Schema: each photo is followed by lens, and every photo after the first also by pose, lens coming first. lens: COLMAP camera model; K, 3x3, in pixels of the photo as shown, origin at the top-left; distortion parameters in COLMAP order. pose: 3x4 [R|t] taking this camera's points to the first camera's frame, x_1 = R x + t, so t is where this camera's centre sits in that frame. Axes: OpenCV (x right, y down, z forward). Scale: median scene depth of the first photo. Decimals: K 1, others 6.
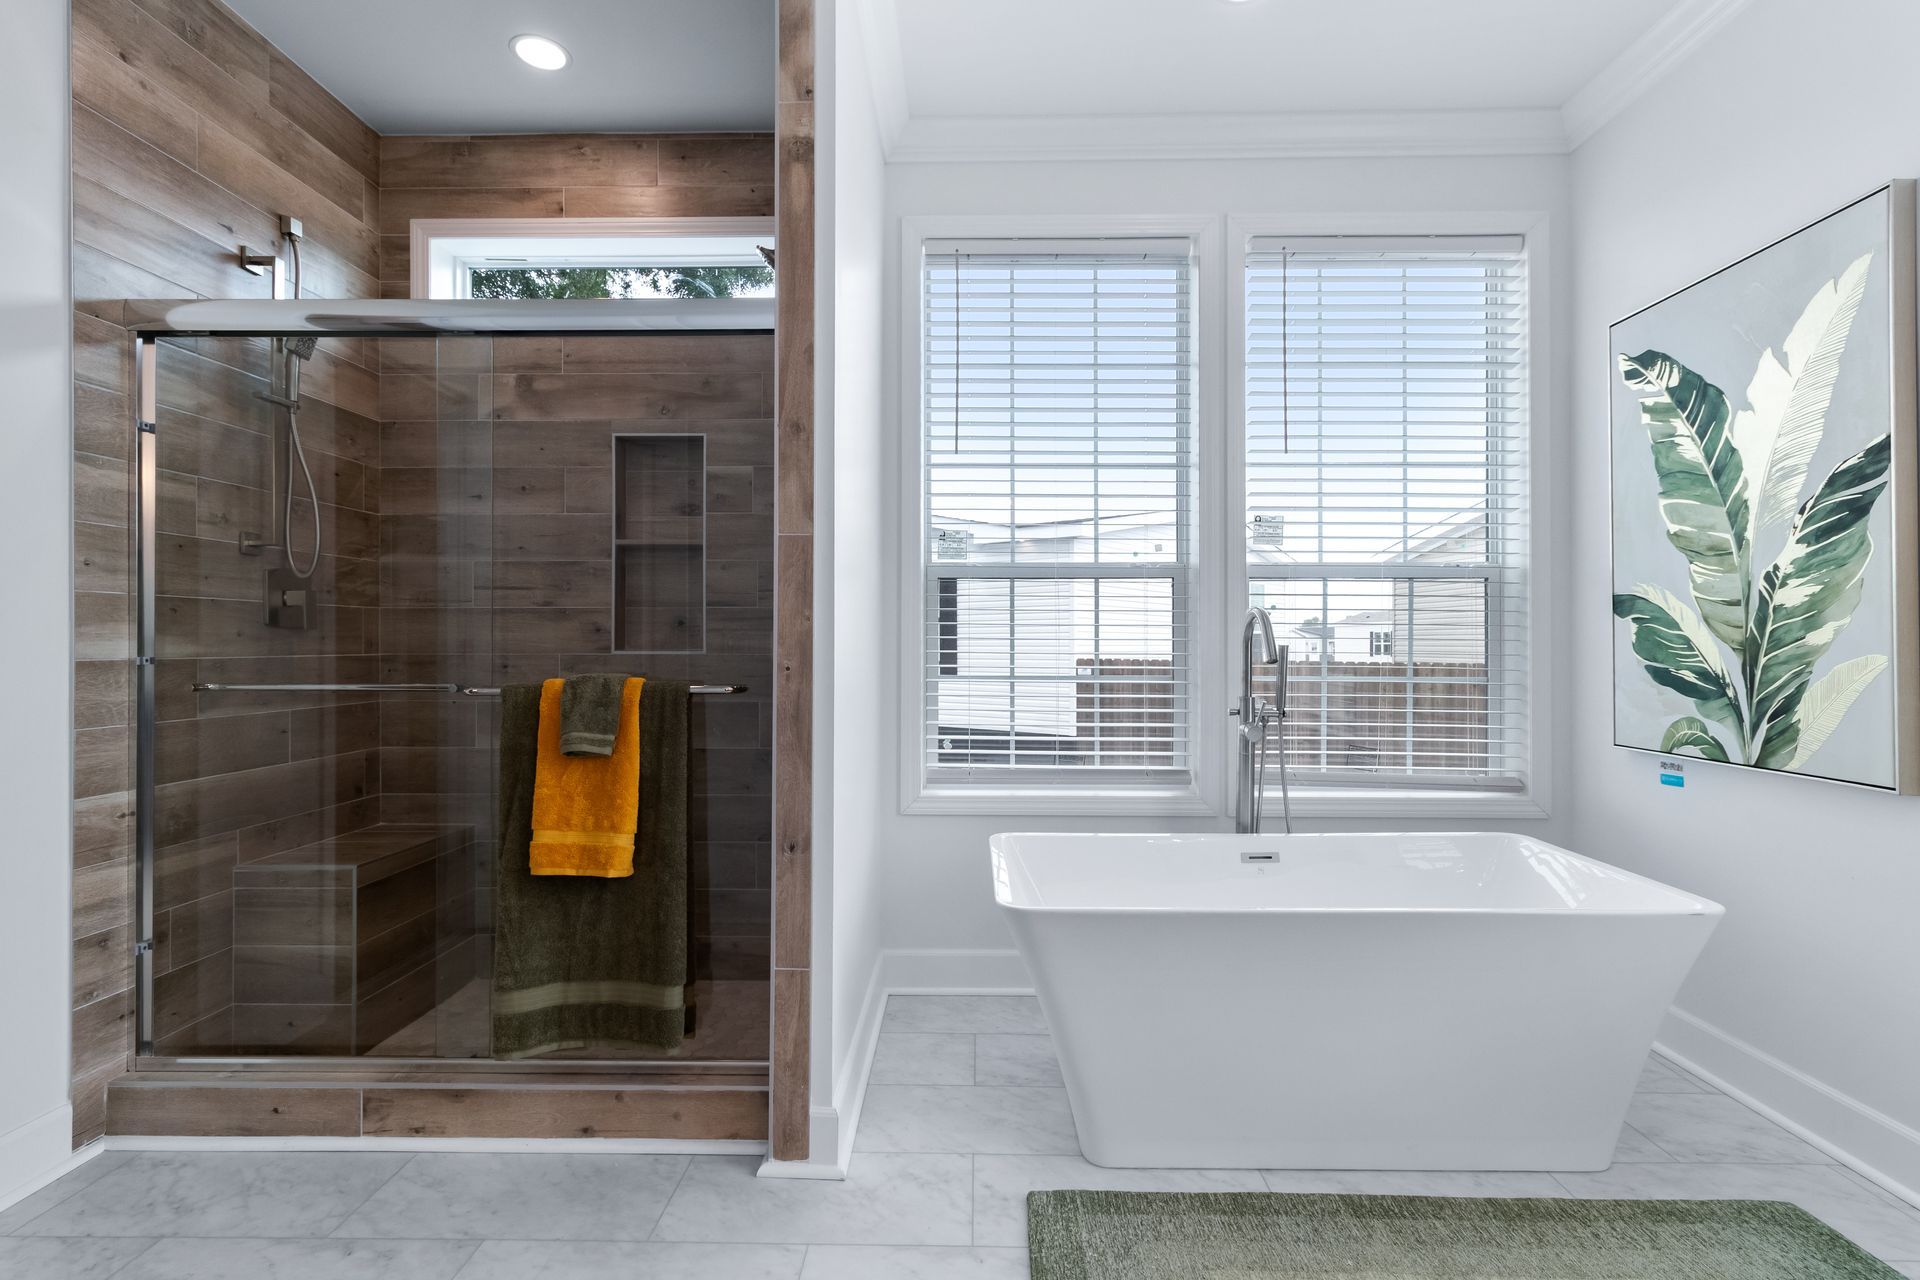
lens RADIAL K [[914.2, 0, 940.9], [0, 914.2, 642.9], [0, 0, 1]] dist [0.002496, 0.001095]
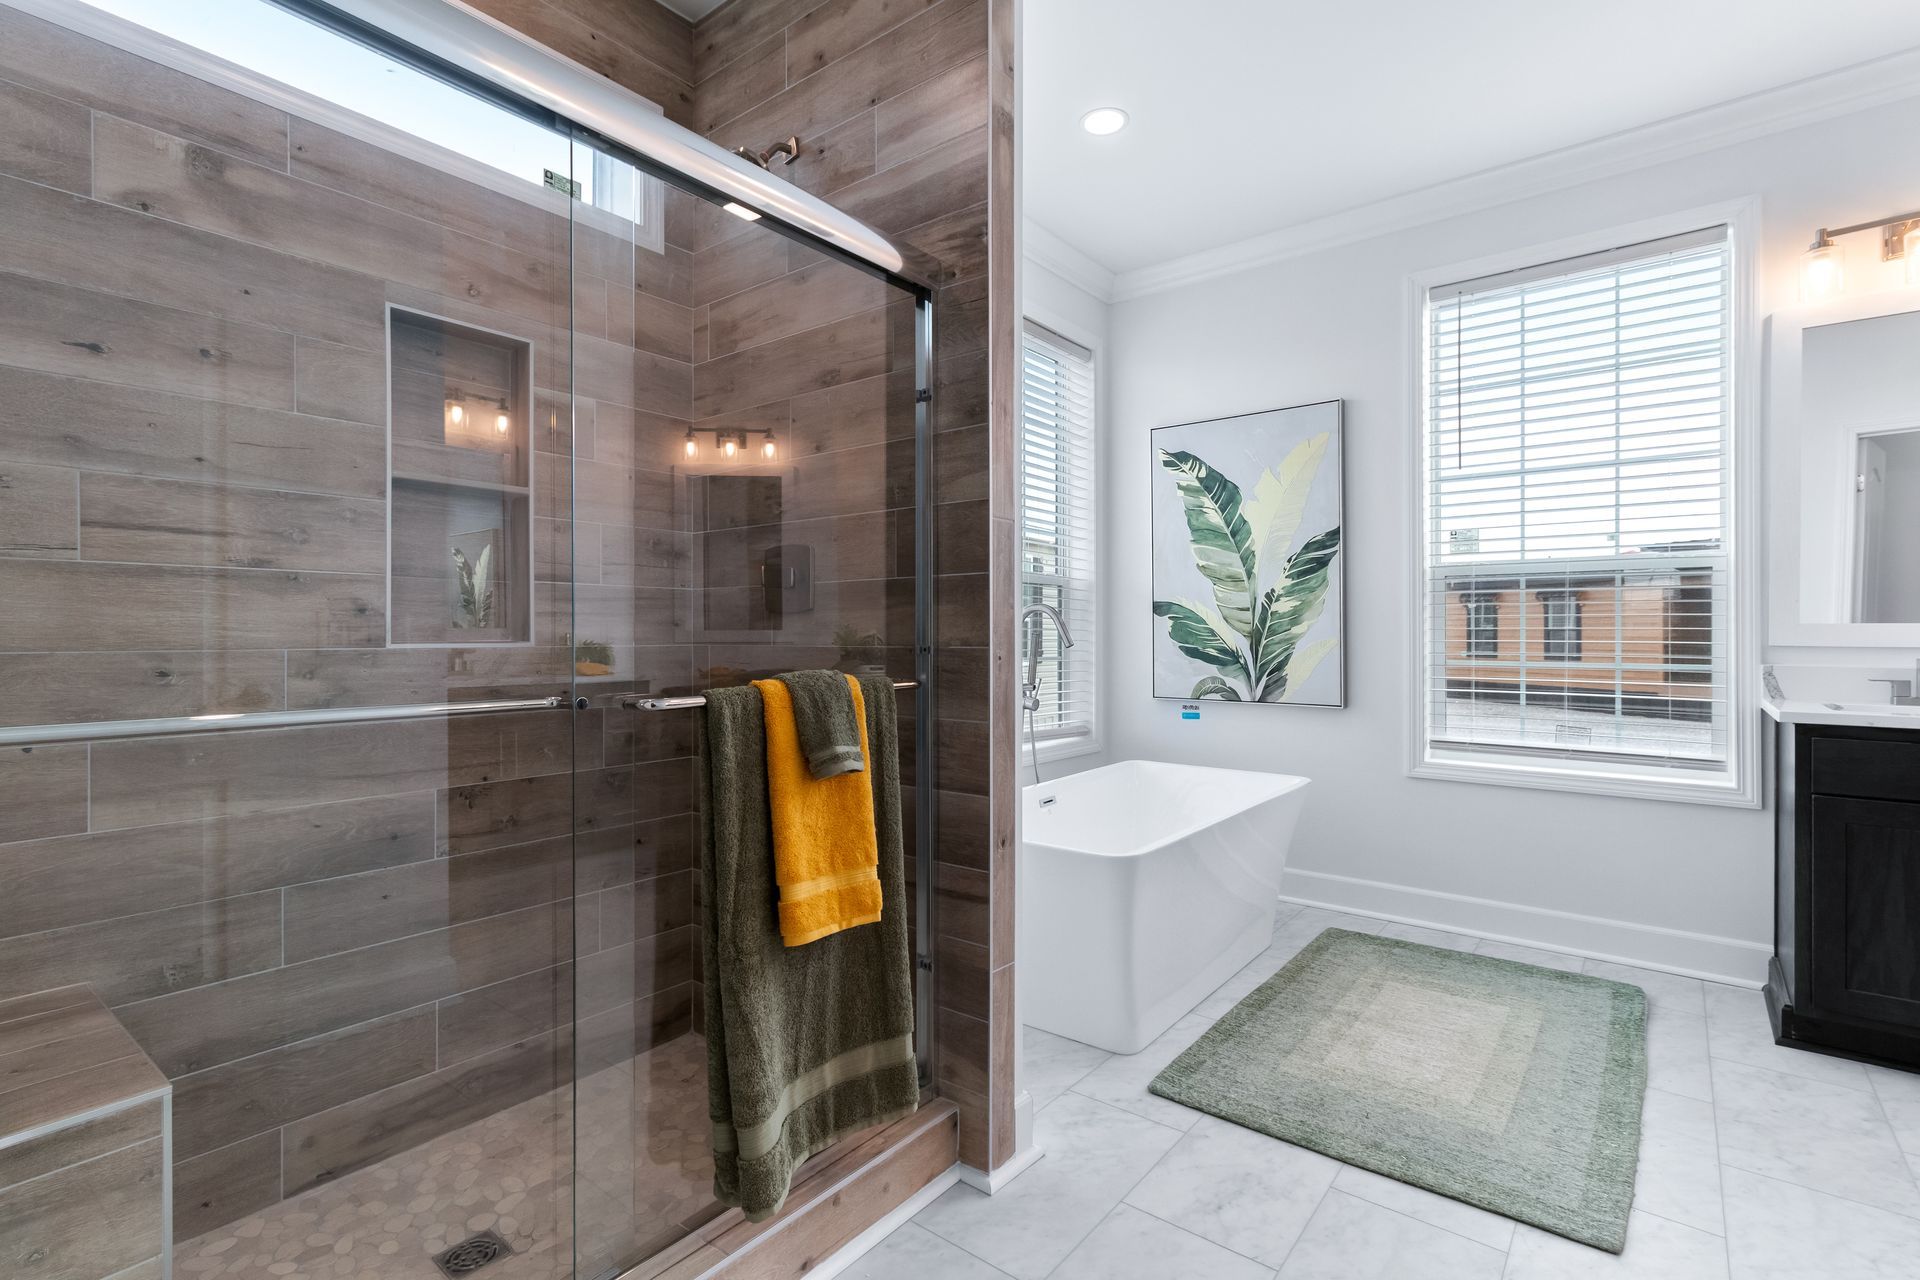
lens RADIAL K [[914.2, 0, 943.6], [0, 914.2, 635.4], [0, 0, 1]] dist [0.002496, 0.001095]
pose [[0.596585, -0.001945, 0.802547, -0.847125], [-0.000964, 0.999995, 0.003140, 0.001069], [-0.802549, -0.002647, 0.596580, 0.408534]]
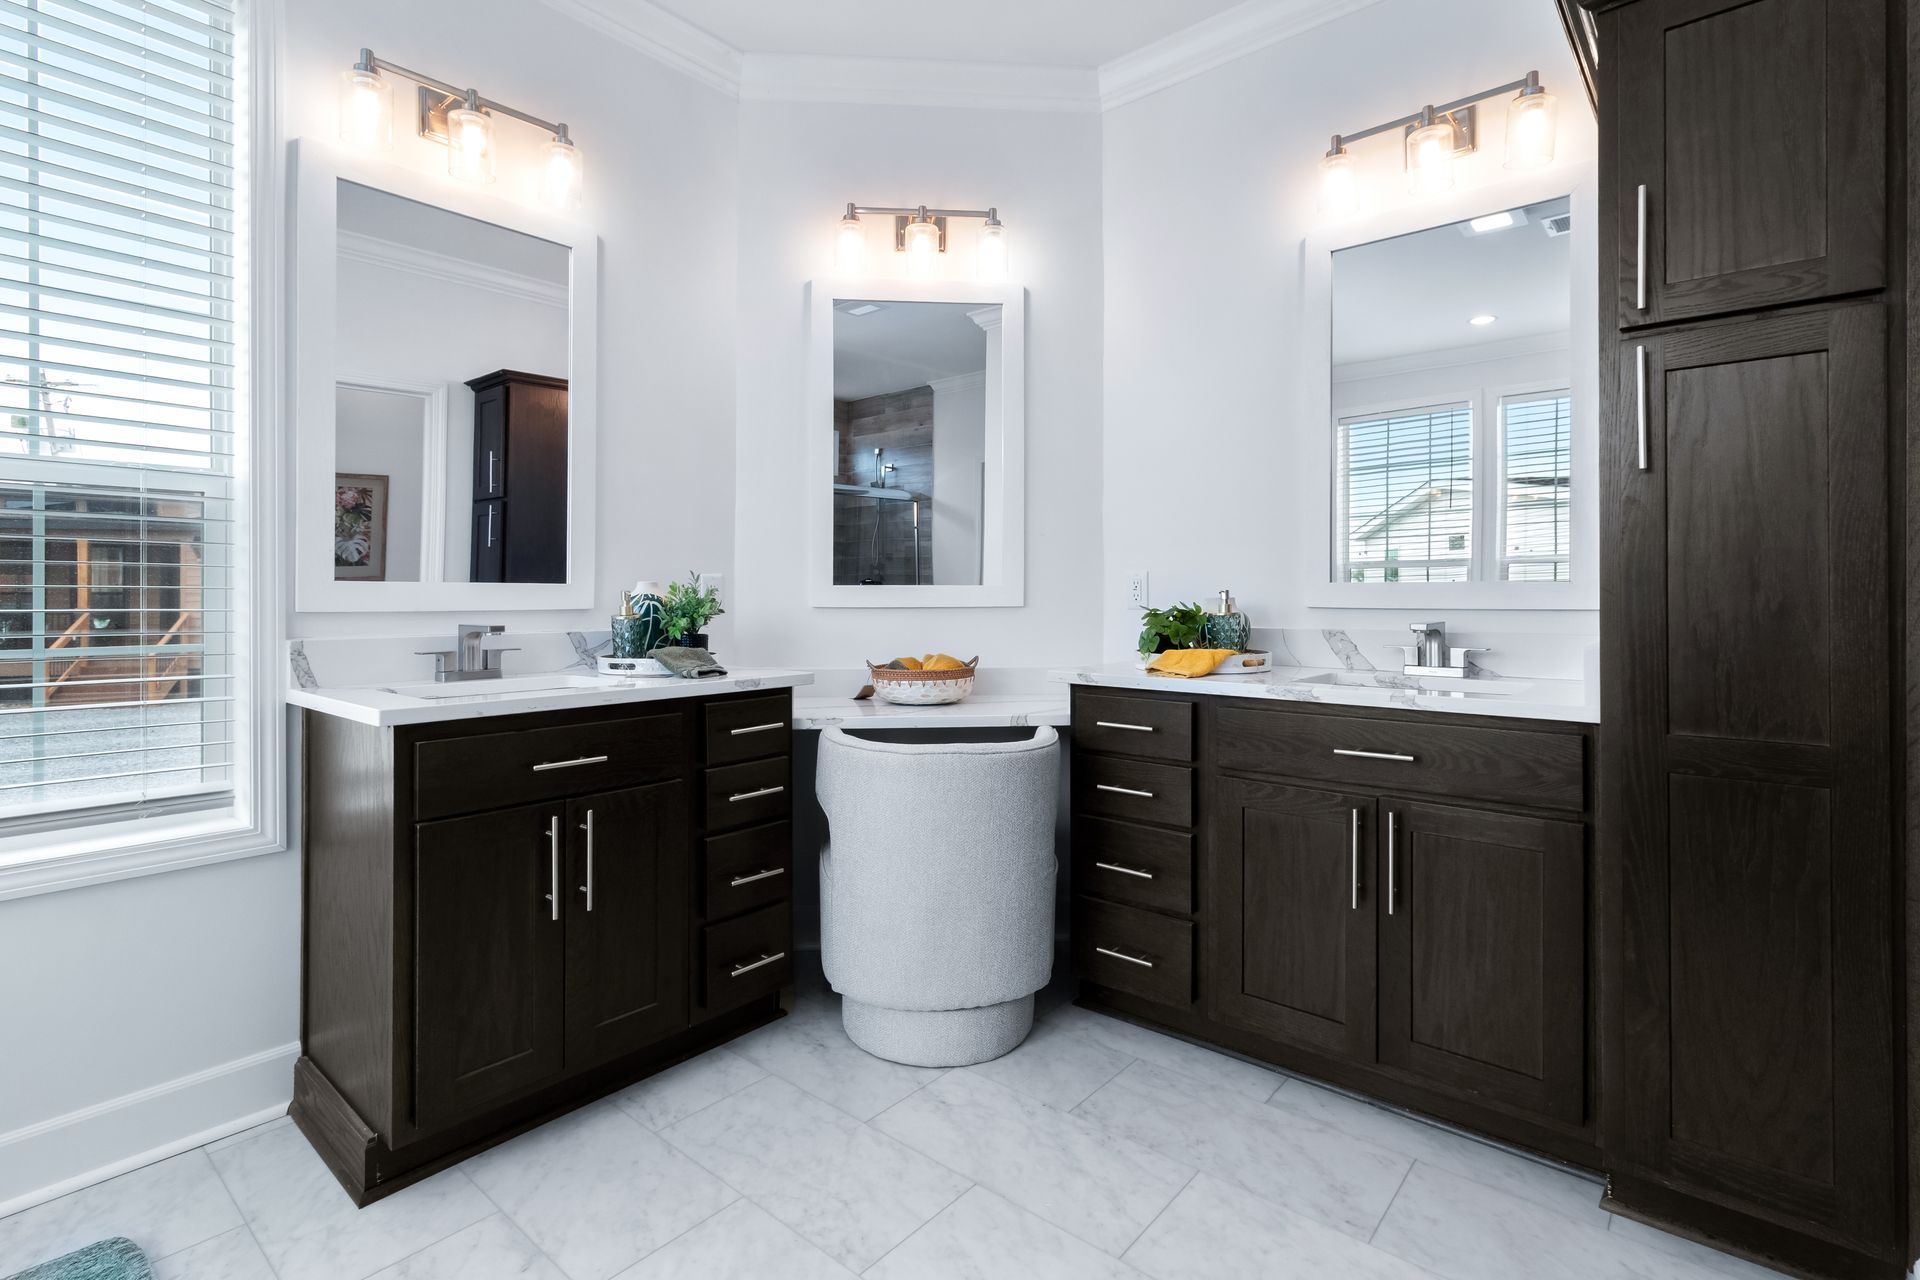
lens RADIAL K [[914.2, 0, 959.4], [0, 914.2, 594.1], [0, 0, 1]] dist [0.002496, 0.001095]
pose [[-0.782906, 0.004676, 0.622122, -0.205115], [0.002487, 0.999987, -0.004386, 0.006362], [-0.622135, -0.001887, -0.782908, 0.539658]]
